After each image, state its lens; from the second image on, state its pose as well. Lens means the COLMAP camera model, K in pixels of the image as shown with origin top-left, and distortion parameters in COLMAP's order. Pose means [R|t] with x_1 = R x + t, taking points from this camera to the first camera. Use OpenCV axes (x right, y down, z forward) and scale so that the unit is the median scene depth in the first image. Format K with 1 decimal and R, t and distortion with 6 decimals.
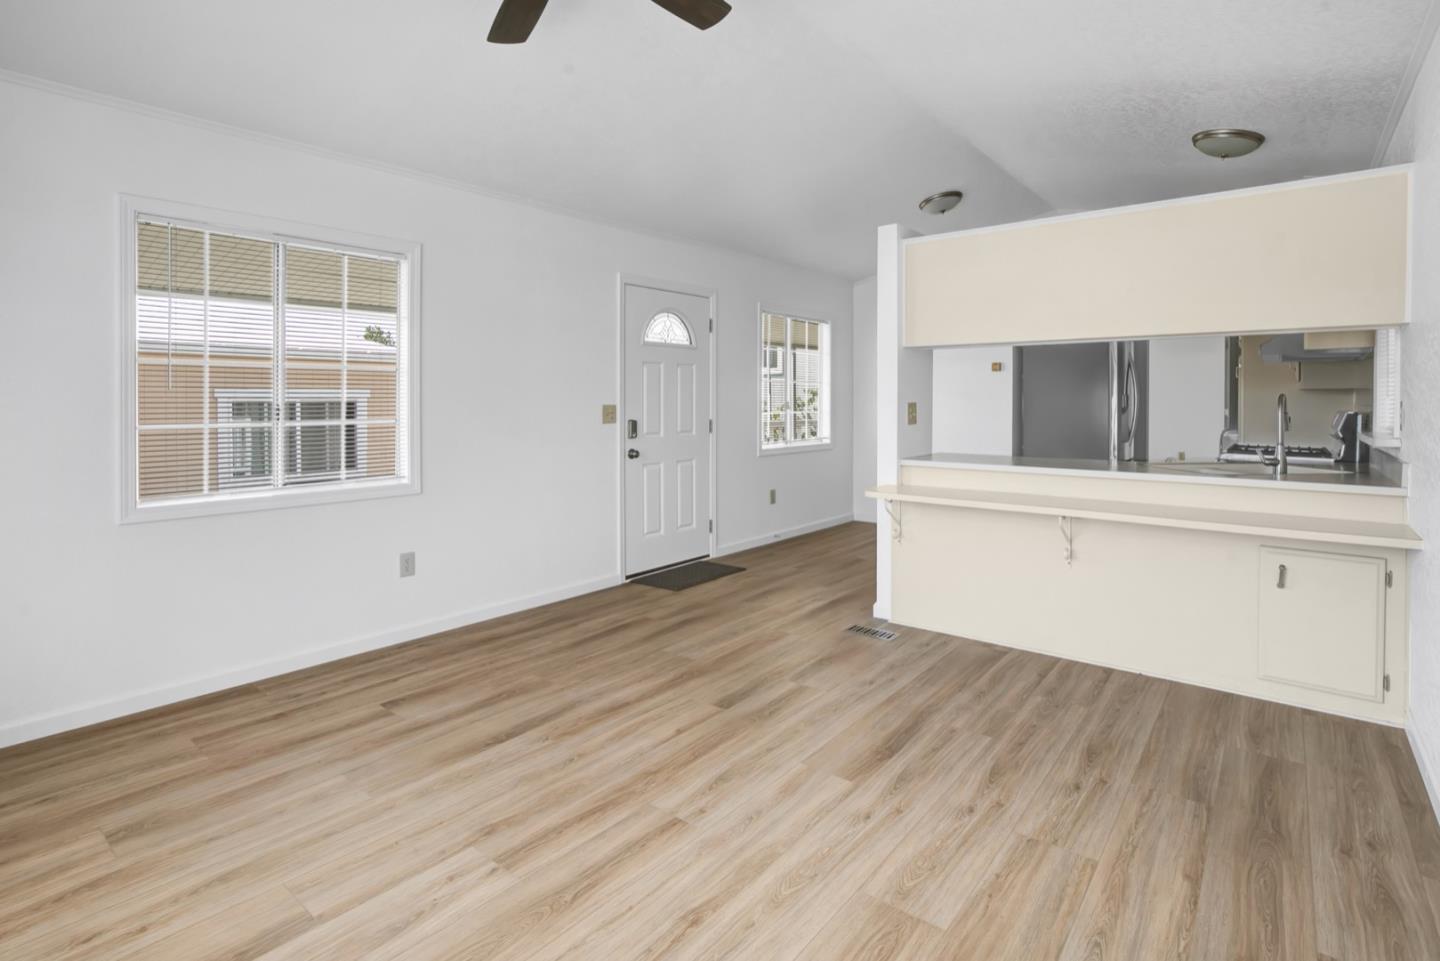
lens RADIAL K [[703.1, 0, 719.3], [0, 703.1, 405.6], [0, 0, 1]] dist [0.004459, 0.000813]
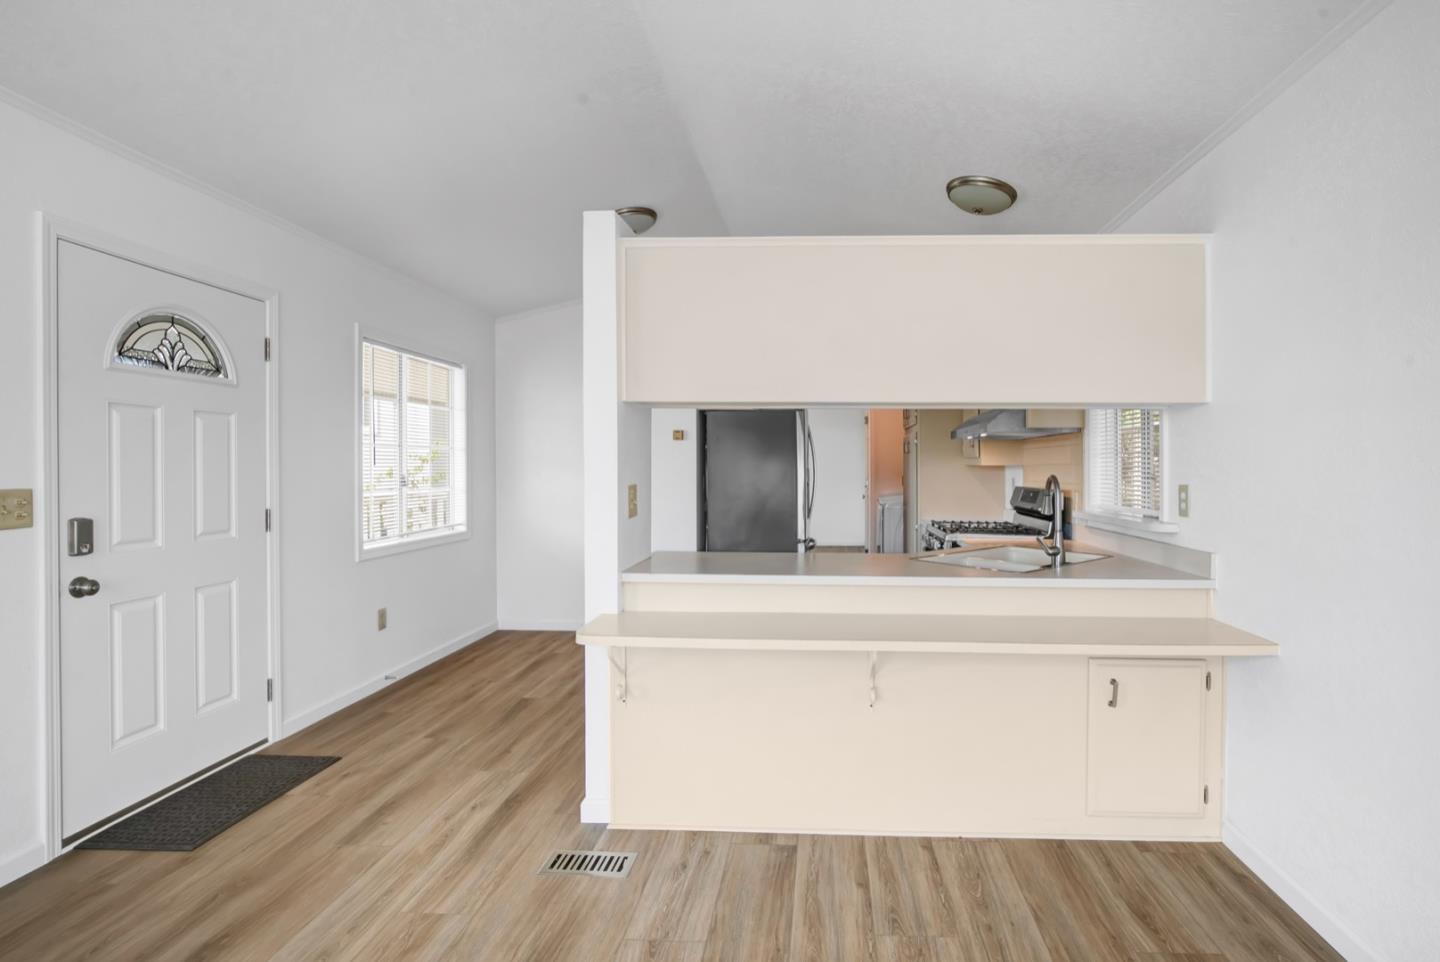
lens RADIAL K [[685.3, 0, 787.9], [0, 685.3, 468.0], [0, 0, 1]] dist [-0.035365, 0.001474]
pose [[0.801873, -0.000441, 0.597495, 0.002667], [0.003044, 0.999990, -0.003348, -0.020687], [-0.597487, 0.004504, 0.801866, 0.451987]]
